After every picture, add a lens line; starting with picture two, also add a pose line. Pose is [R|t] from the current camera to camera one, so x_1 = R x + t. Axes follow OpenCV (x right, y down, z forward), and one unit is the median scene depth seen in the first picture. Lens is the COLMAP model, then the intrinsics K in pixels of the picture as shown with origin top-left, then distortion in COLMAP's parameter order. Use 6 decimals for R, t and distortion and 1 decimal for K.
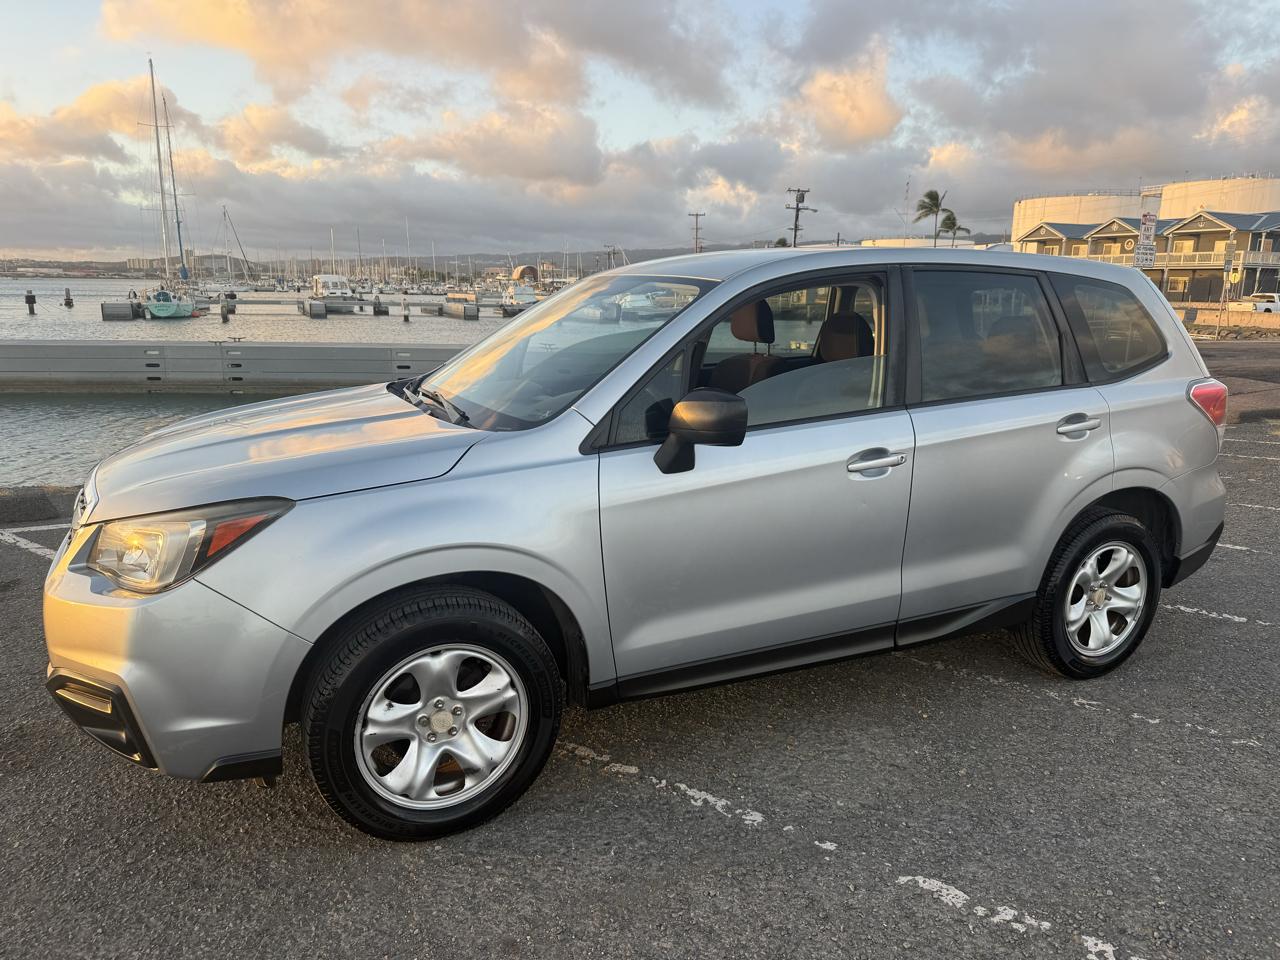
lens RADIAL K [[911.1, 0, 643.6], [0, 911.1, 484.9], [0, 0, 1]] dist [0.031266, -0.046042]
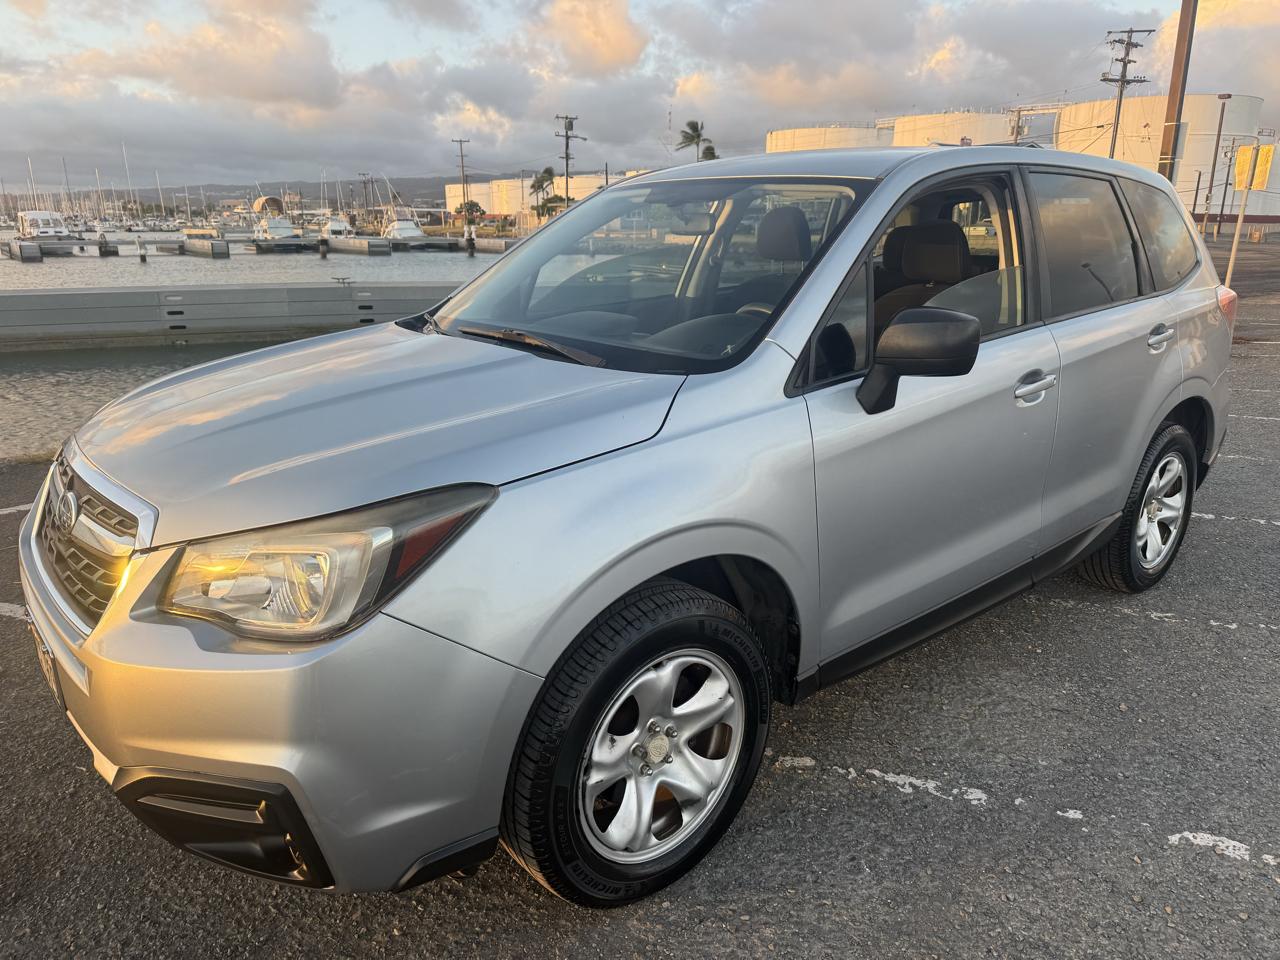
lens RADIAL K [[911.1, 0, 656.6], [0, 911.1, 486.4], [0, 0, 1]] dist [0.031266, -0.046042]
pose [[0.964831, -0.086106, 0.248367, -0.346455], [0.068229, 0.994479, 0.079722, -0.023828], [-0.253860, -0.059973, 0.965380, 0.224749]]
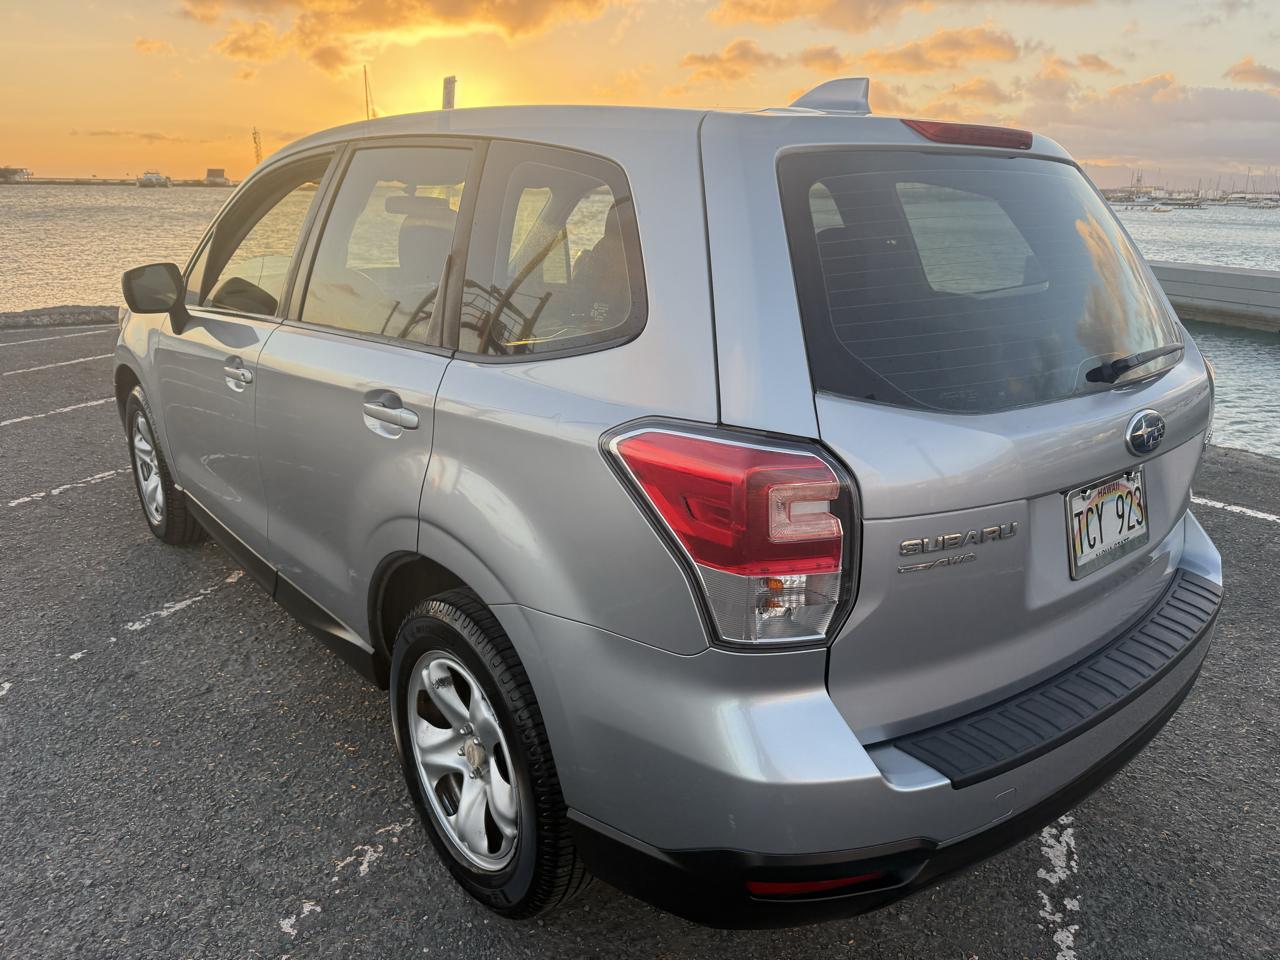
lens RADIAL K [[911.1, 0, 629.0], [0, 911.1, 452.9], [0, 0, 1]] dist [0.031266, -0.046042]
pose [[0.225267, 0.252378, -0.941042, 1.258708], [-0.215942, 0.954778, 0.204370, -0.228041], [0.950065, 0.157173, 0.269579, 1.169878]]
